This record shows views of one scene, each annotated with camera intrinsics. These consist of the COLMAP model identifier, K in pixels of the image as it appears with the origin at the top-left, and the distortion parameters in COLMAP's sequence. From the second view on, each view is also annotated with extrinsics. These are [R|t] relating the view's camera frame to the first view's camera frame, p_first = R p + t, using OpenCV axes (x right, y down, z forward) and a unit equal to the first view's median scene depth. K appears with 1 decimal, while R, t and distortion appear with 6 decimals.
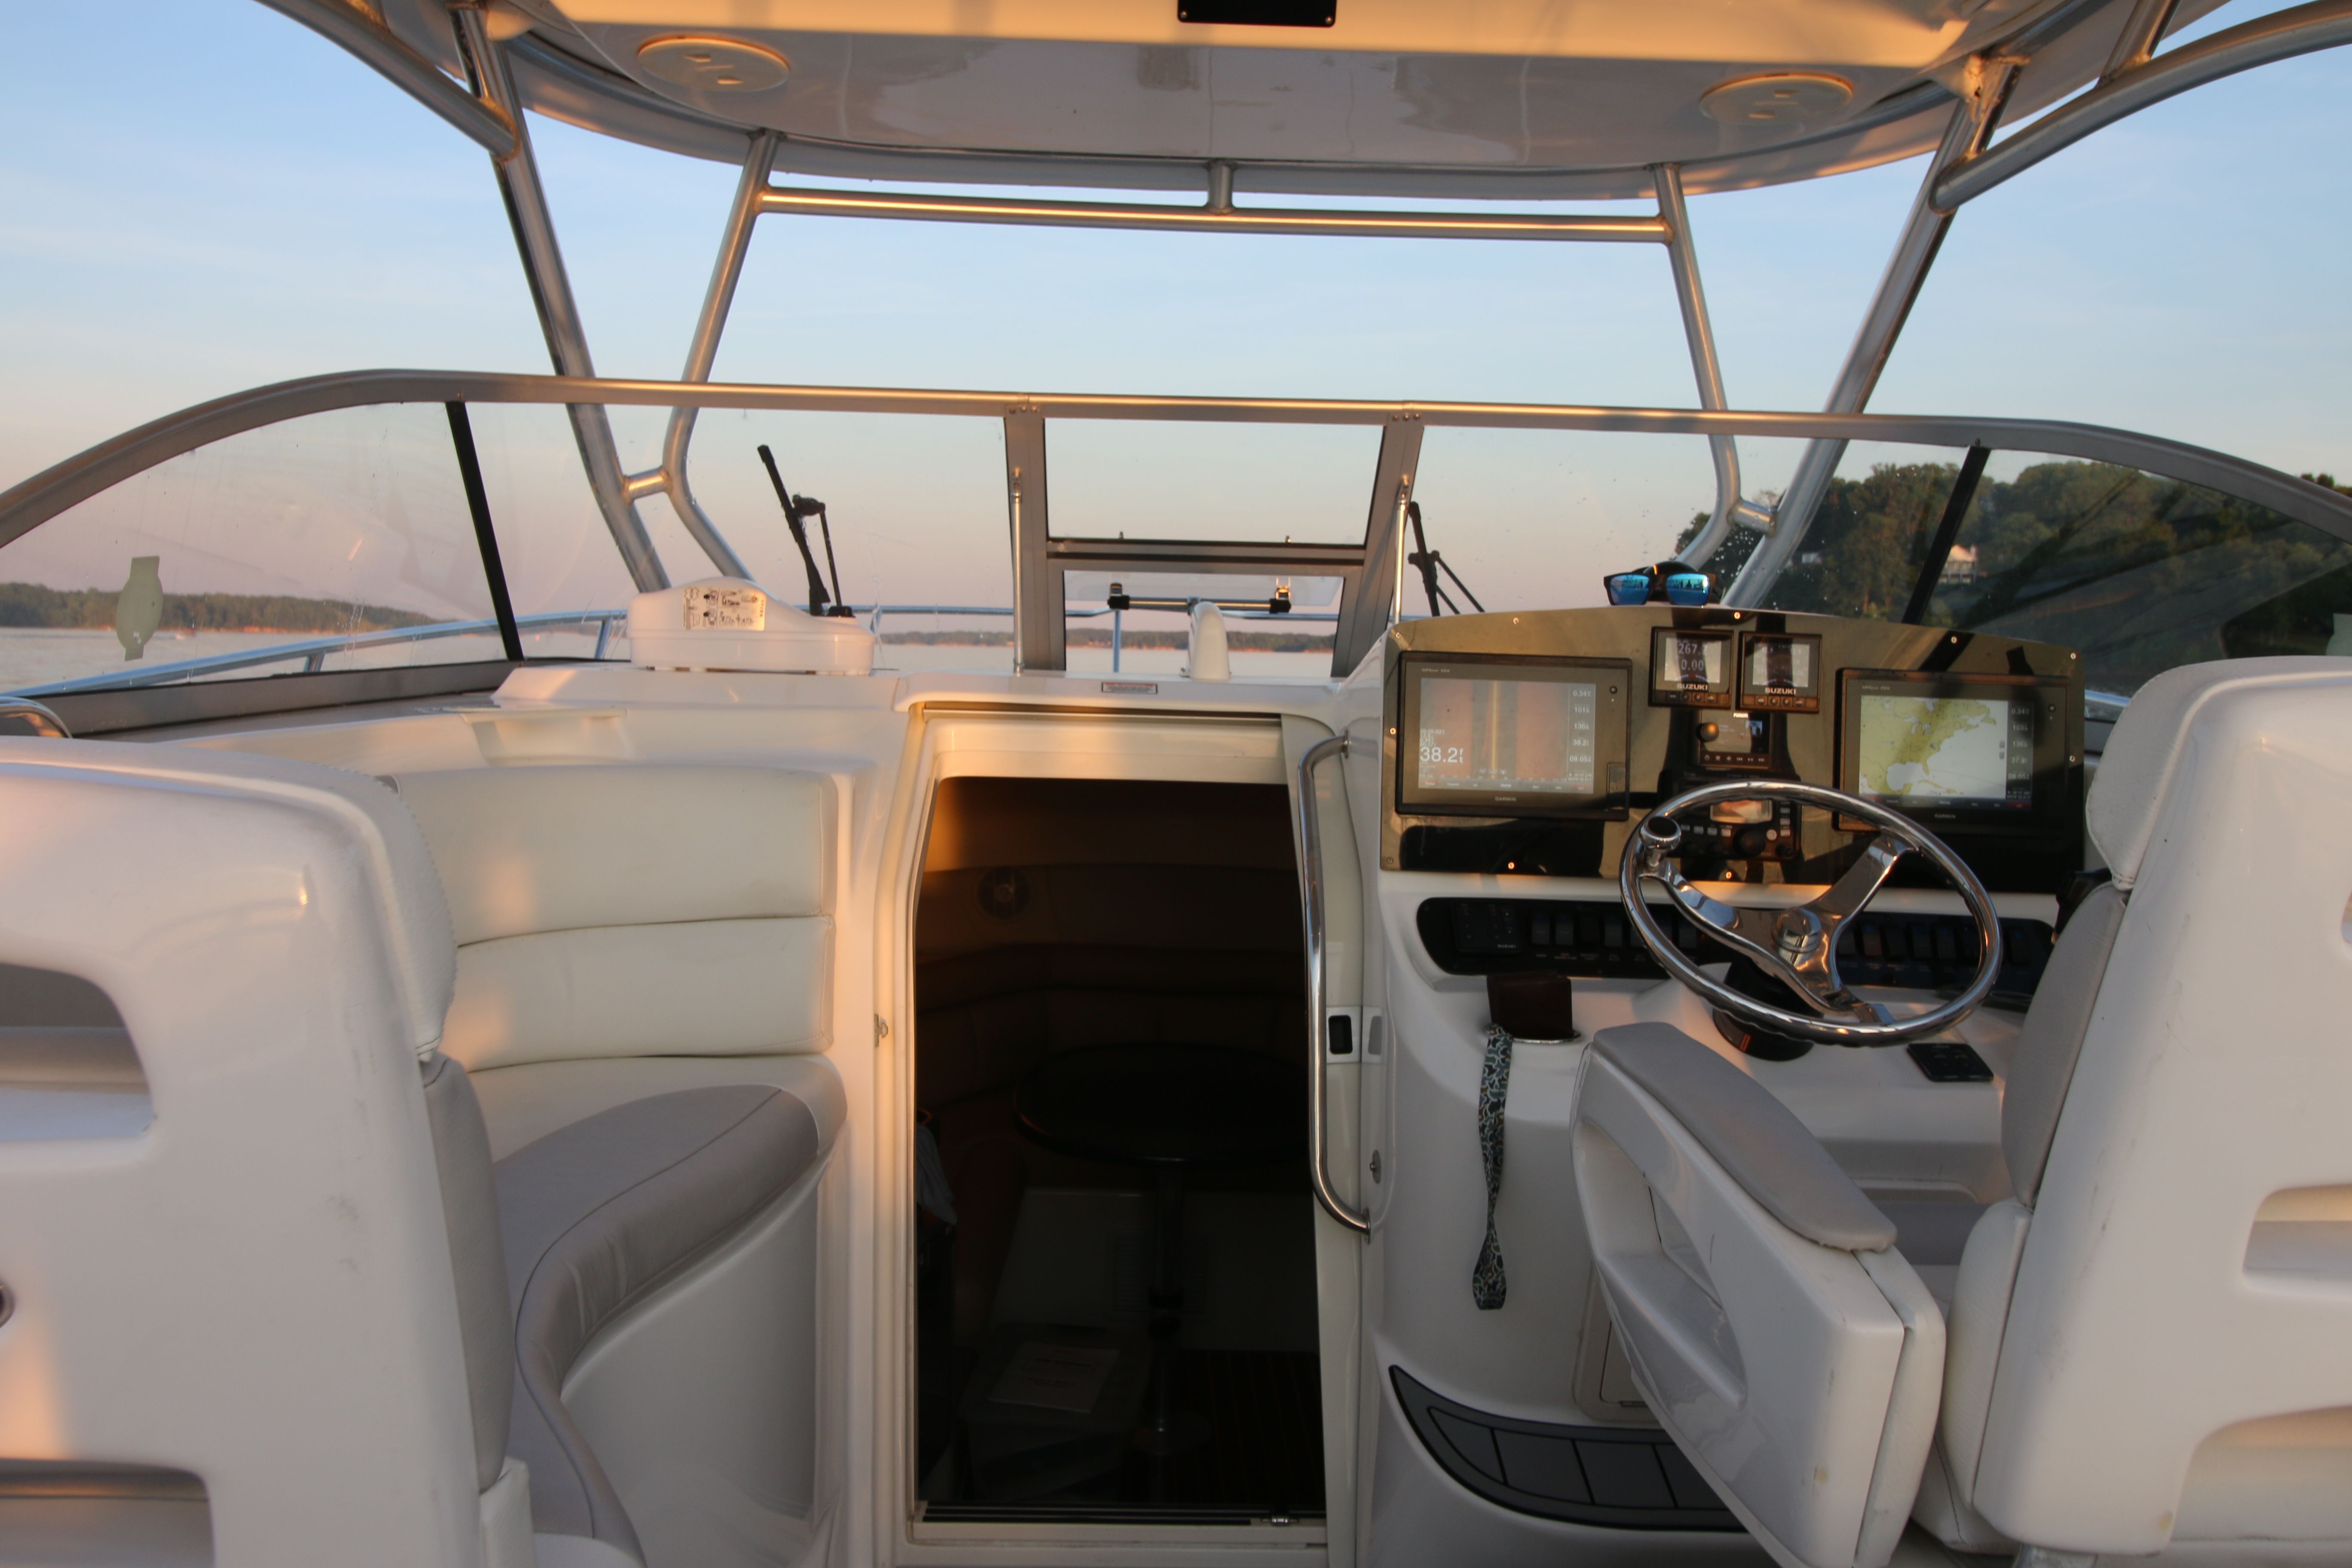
lens RADIAL K [[1757.1, 0, 1176.0], [0, 1757.1, 784.0], [0, 0, 1]] dist [-0.003135, 0.001252]
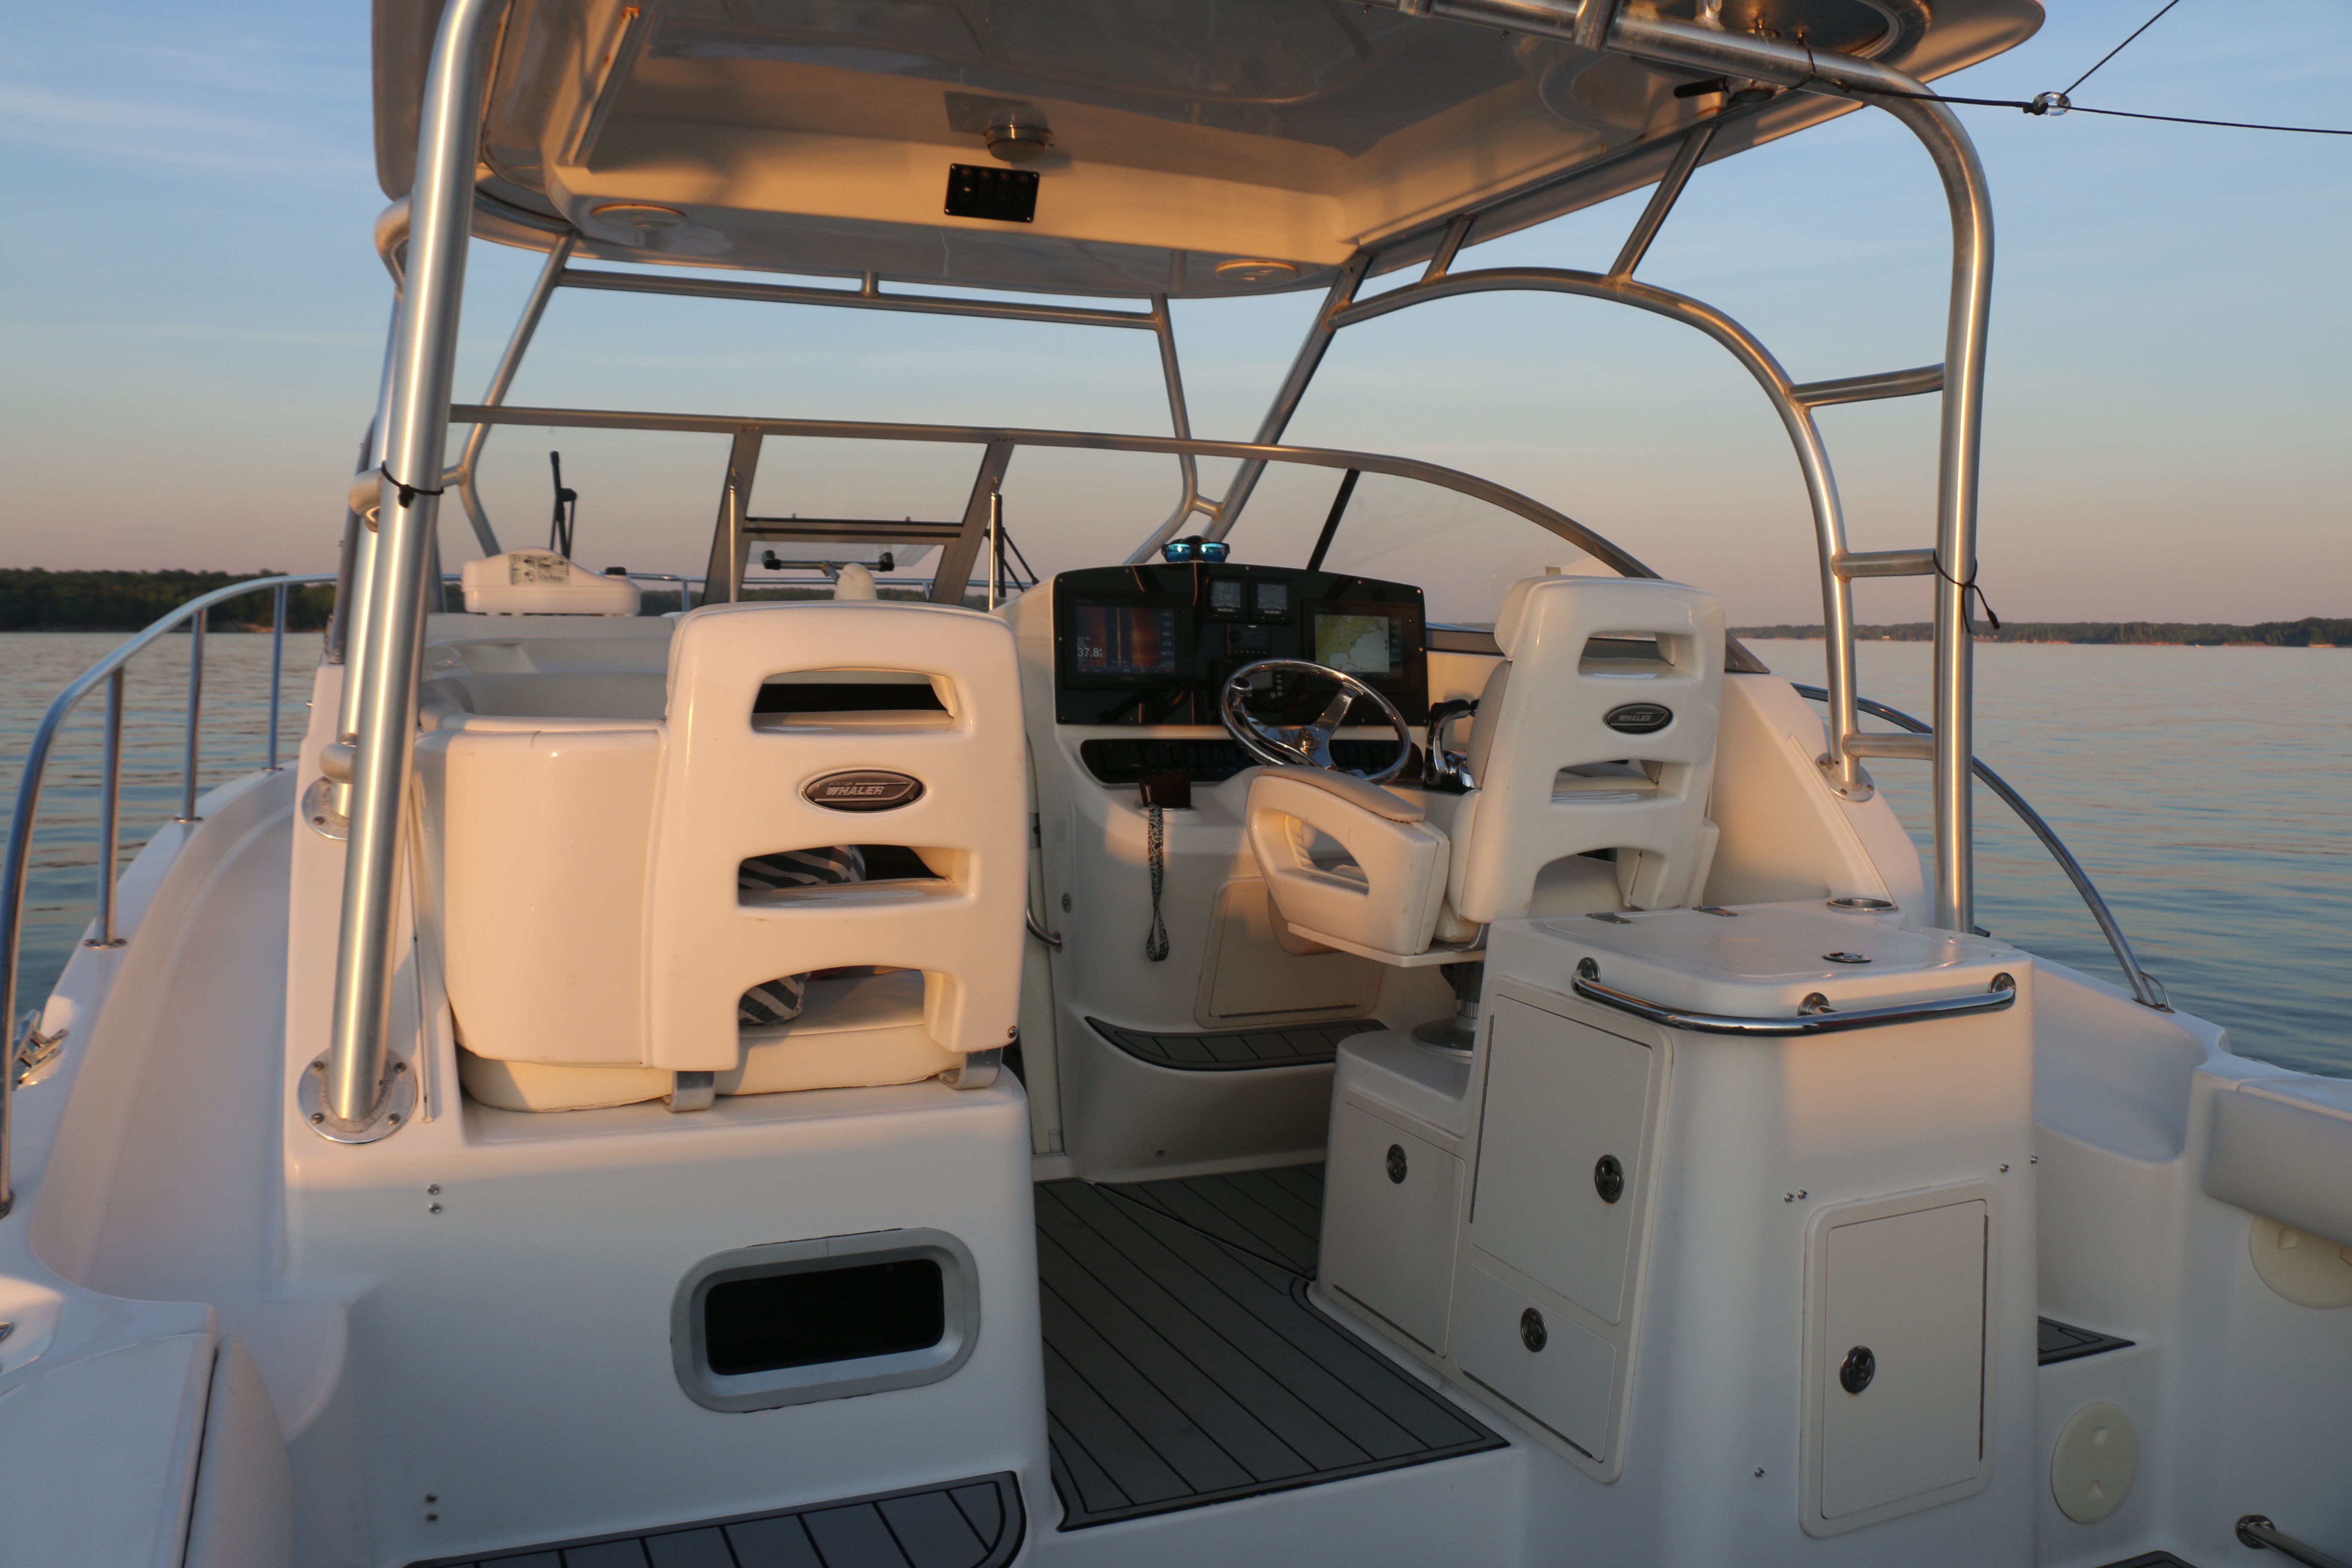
lens RADIAL K [[1933.0, 0, 1176.0], [0, 1933.0, 784.0], [0, 0, 1]] dist [-0.188409, 0.163736]
pose [[0.910845, -0.045642, 0.410217, -0.424081], [0.044019, 0.998941, 0.013406, 0.069461], [-0.410395, 0.005847, 0.911889, -0.551547]]
